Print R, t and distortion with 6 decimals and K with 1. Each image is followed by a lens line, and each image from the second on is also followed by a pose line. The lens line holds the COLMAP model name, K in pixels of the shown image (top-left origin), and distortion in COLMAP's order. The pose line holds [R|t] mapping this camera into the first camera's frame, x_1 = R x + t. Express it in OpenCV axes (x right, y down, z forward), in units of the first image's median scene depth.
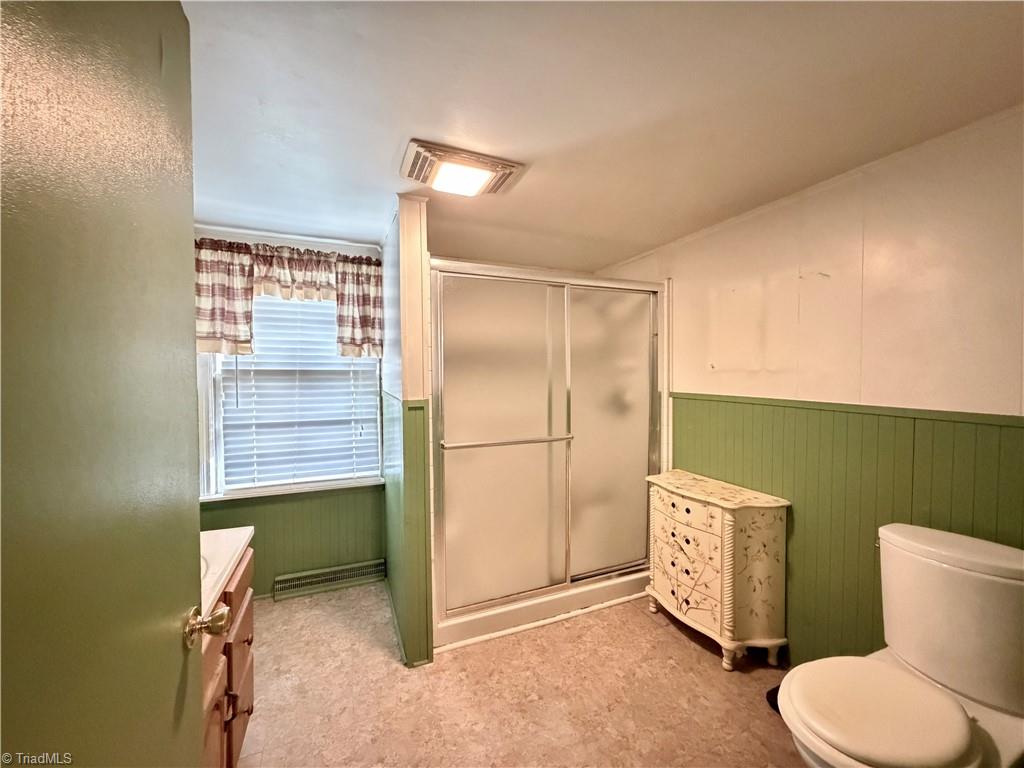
lens RADIAL K [[405.4, 0, 511.1], [0, 405.4, 383.3], [0, 0, 1]] dist [-0.001356, 0.000329]
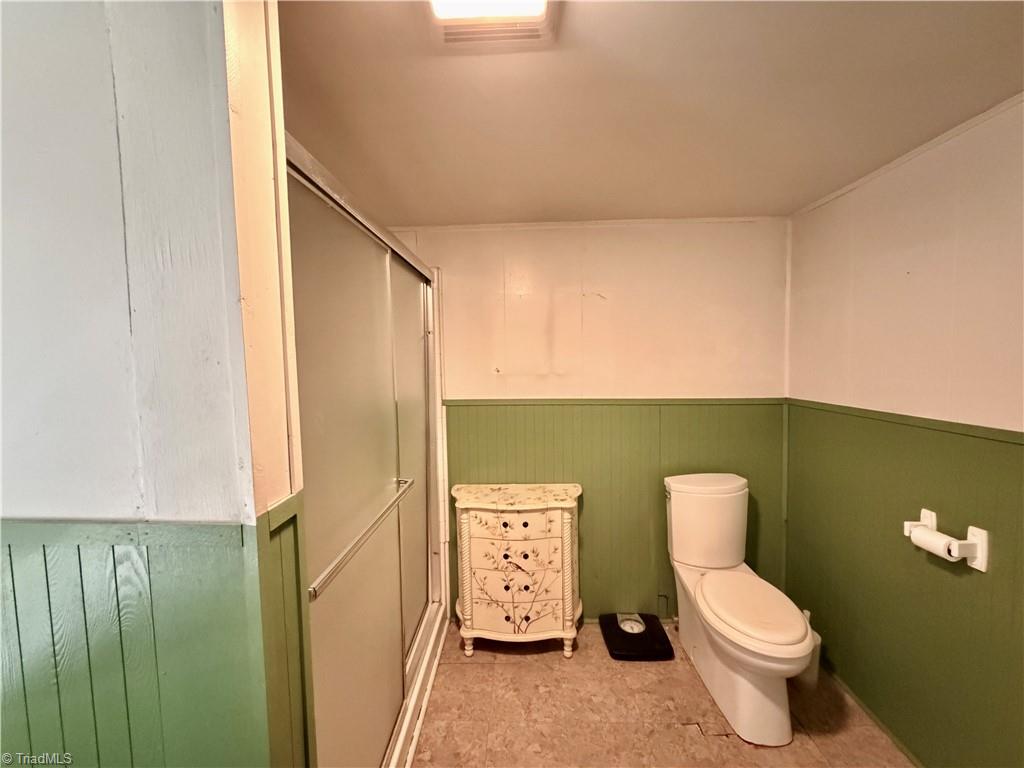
lens RADIAL K [[405.4, 0, 509.9], [0, 405.4, 383.7], [0, 0, 1]] dist [-0.001356, 0.000329]
pose [[0.418926, -0.060520, 0.906001, -0.416369], [0.040774, 0.998024, 0.047813, -0.060784], [-0.907104, 0.016911, 0.420566, 0.626646]]
